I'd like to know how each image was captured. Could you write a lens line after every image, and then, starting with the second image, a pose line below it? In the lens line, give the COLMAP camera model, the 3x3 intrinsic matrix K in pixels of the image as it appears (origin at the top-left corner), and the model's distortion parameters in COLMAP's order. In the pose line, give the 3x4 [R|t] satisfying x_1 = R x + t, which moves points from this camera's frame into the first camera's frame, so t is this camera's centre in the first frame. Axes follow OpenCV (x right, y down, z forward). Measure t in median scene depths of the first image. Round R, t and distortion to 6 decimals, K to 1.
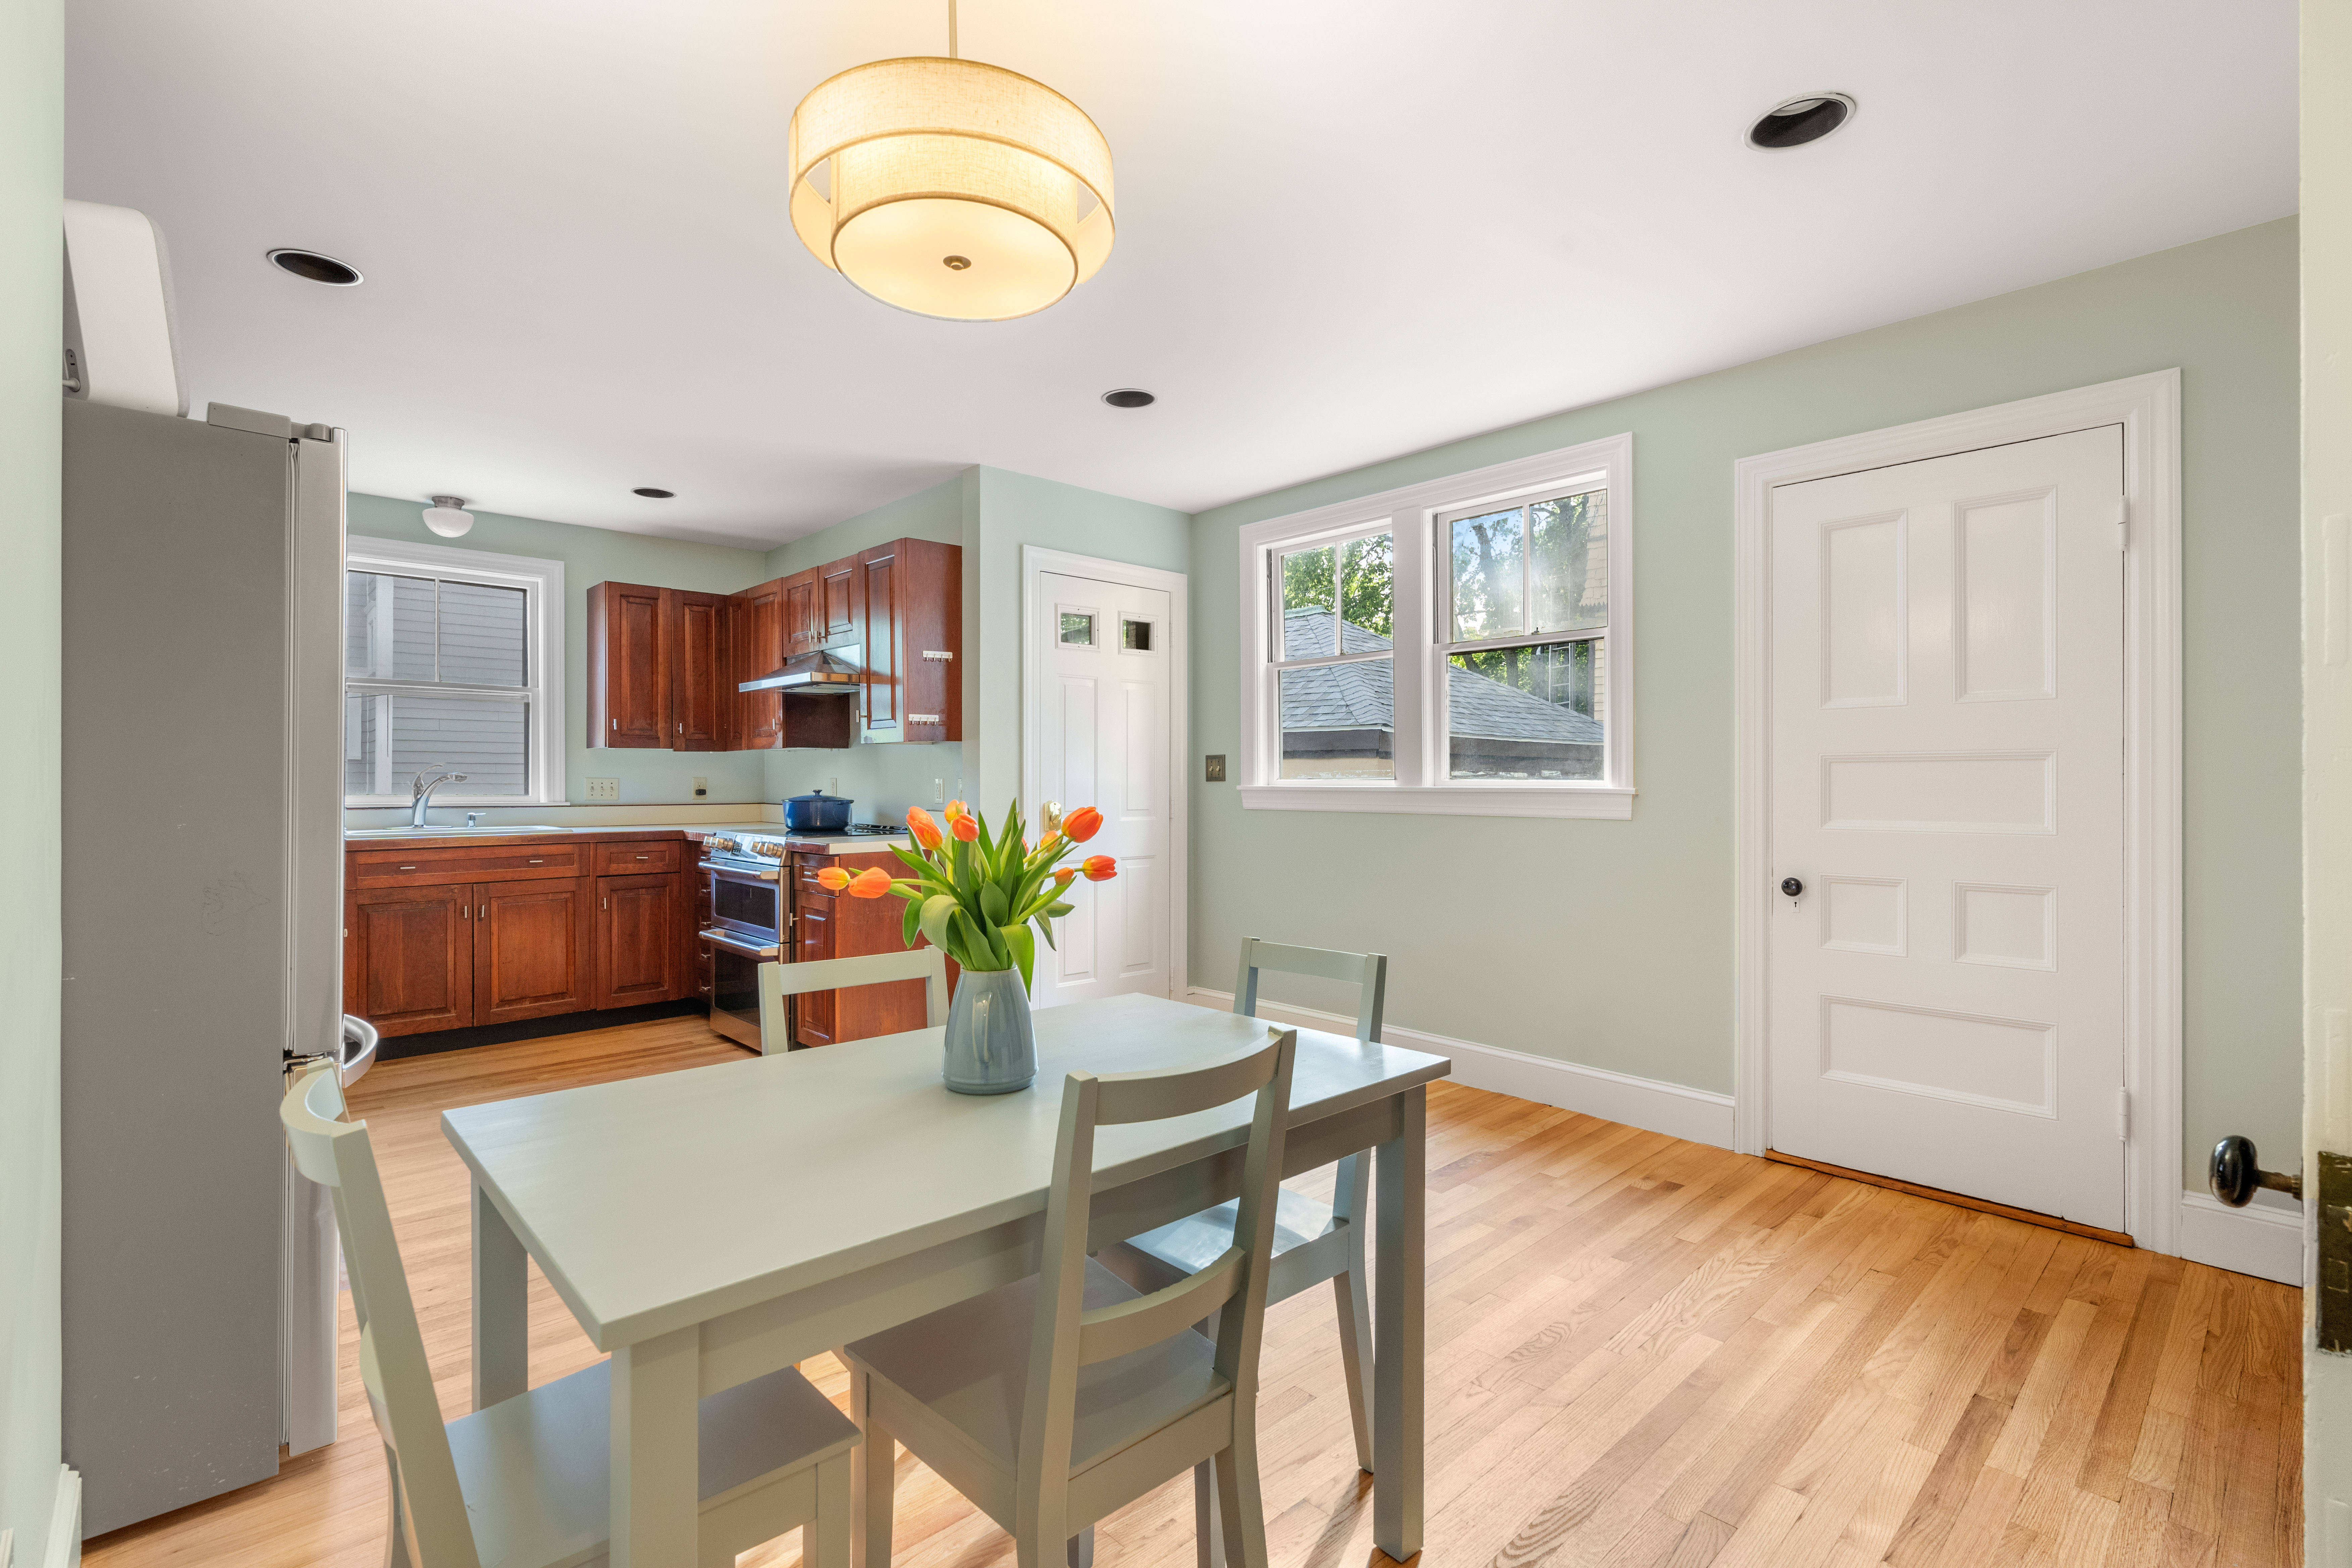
lens RADIAL K [[1080.3, 0, 1176.0], [0, 1080.3, 784.0], [0, 0, 1]] dist [-0.001491, 0.000324]
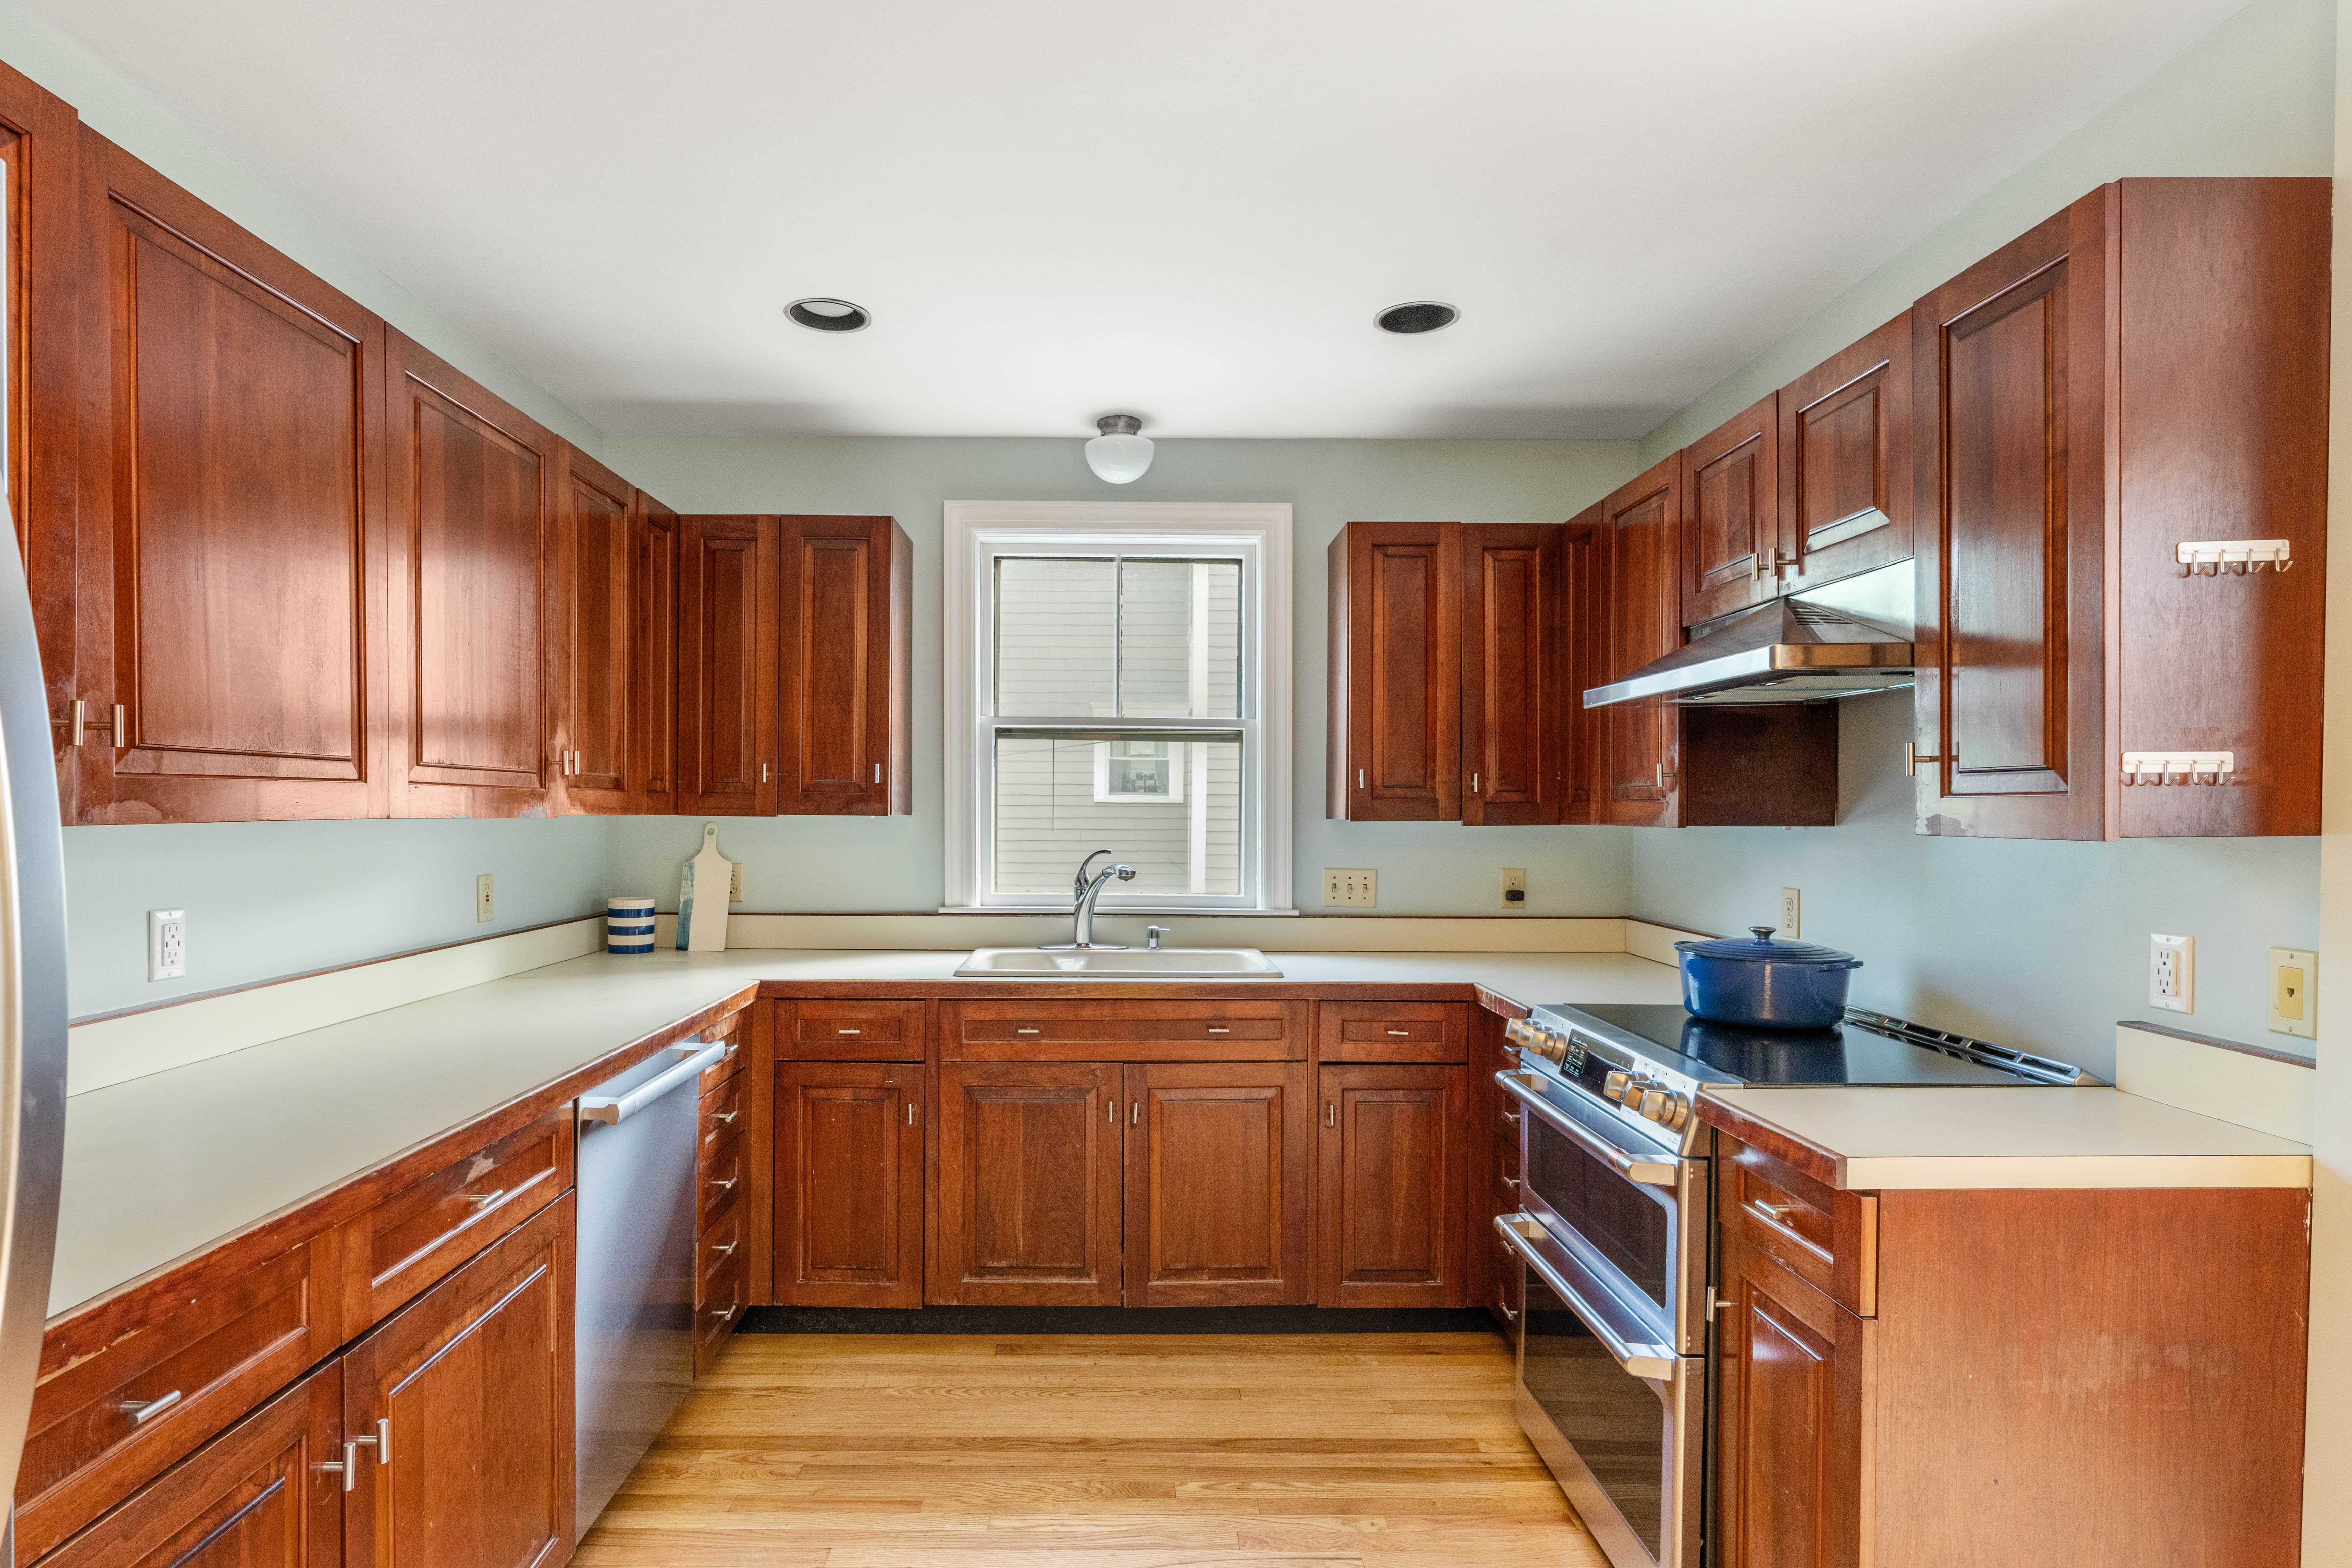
lens RADIAL K [[1257.6, 0, 1083.3], [0, 1257.6, 815.6], [0, 0, 1]] dist [-0.022042, -0.000134]
pose [[0.718554, 0.007679, -0.695428, -0.181709], [-0.008498, 0.999961, 0.002262, -0.037954], [0.695419, 0.004284, 0.718592, 0.456747]]
